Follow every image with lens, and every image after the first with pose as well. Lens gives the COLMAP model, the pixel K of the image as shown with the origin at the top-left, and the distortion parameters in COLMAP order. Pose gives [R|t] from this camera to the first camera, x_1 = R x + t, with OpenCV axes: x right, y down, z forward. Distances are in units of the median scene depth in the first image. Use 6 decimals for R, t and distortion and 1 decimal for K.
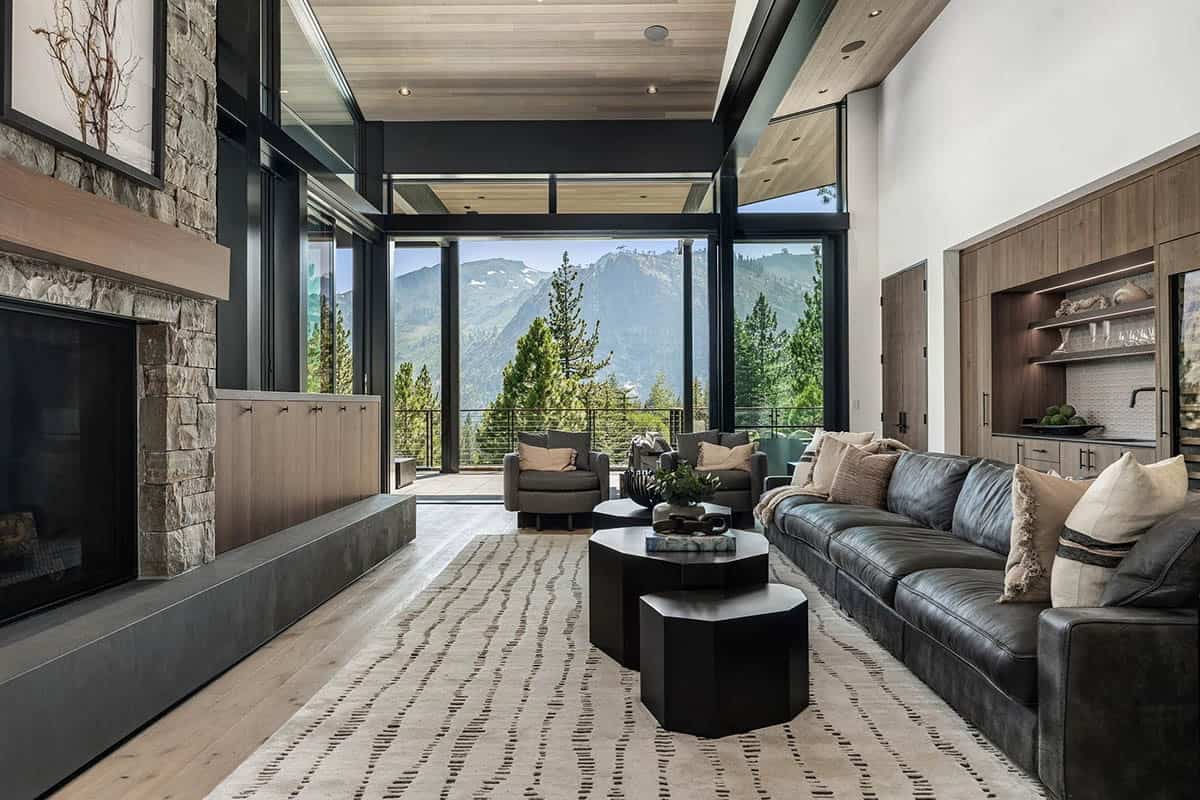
lens RADIAL K [[776.2, 0, 600.0], [0, 776.2, 400.0], [0, 0, 1]] dist [-0.080665, 0.075563]
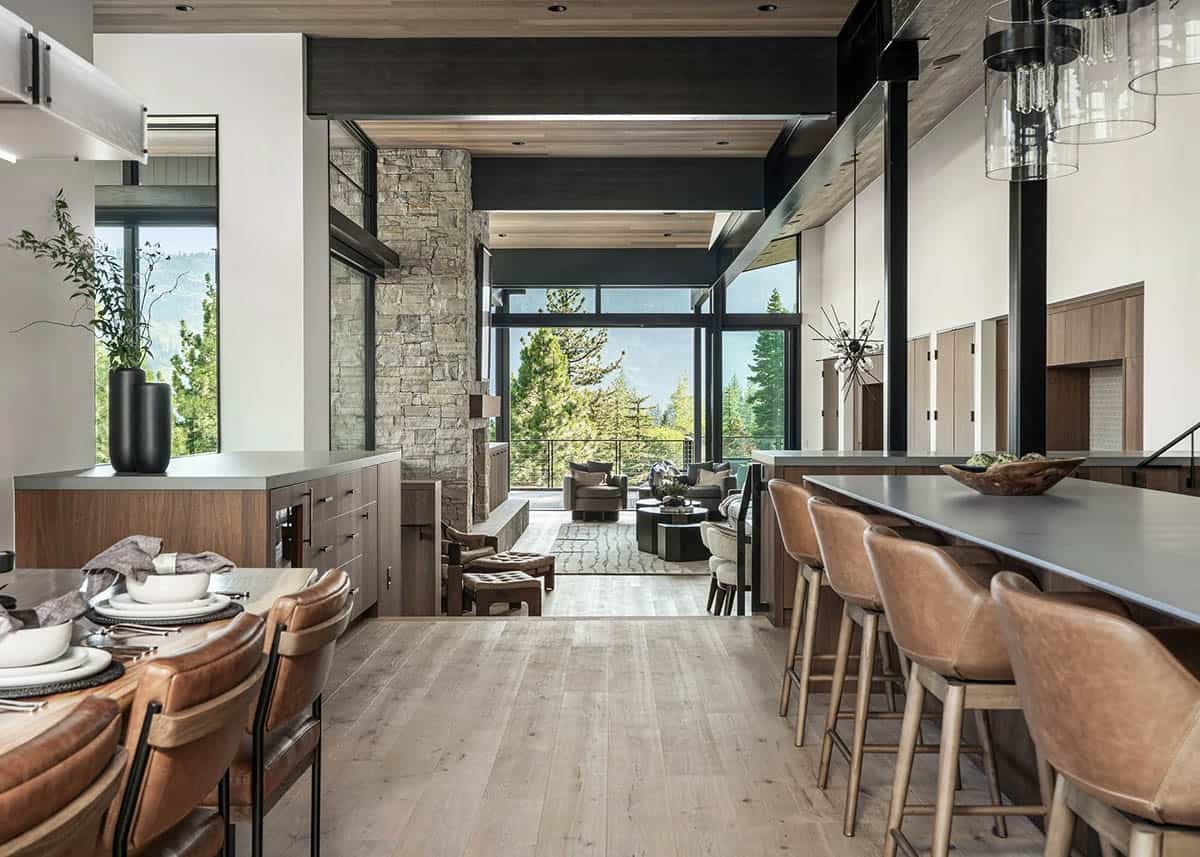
lens RADIAL K [[1232.9, 0, 600.0], [0, 1232.9, 428.5], [0, 0, 1]] dist [-0.000131, 0.022851]
pose [[0.999978, 0.003615, 0.005521, -0.072313], [-0.003777, 0.999554, 0.029630, -0.092594], [-0.005411, -0.029650, 0.999546, -1.354941]]
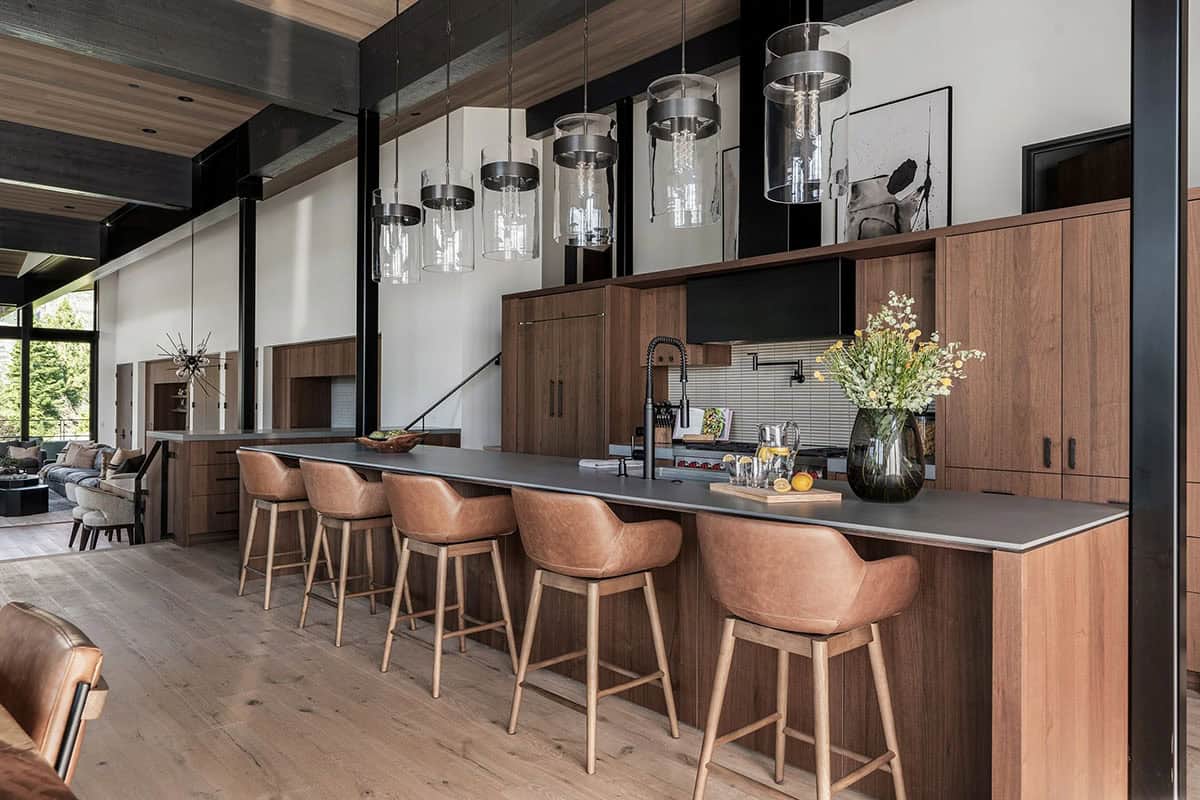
lens RADIAL K [[776.2, 0, 600.0], [0, 776.2, 400.0], [0, 0, 1]] dist [-0.080665, 0.075563]
pose [[0.703793, 0.010317, 0.710330, -0.173757], [-0.019465, 0.999799, 0.004765, -0.095973], [-0.710139, -0.017180, 0.703852, -1.372401]]
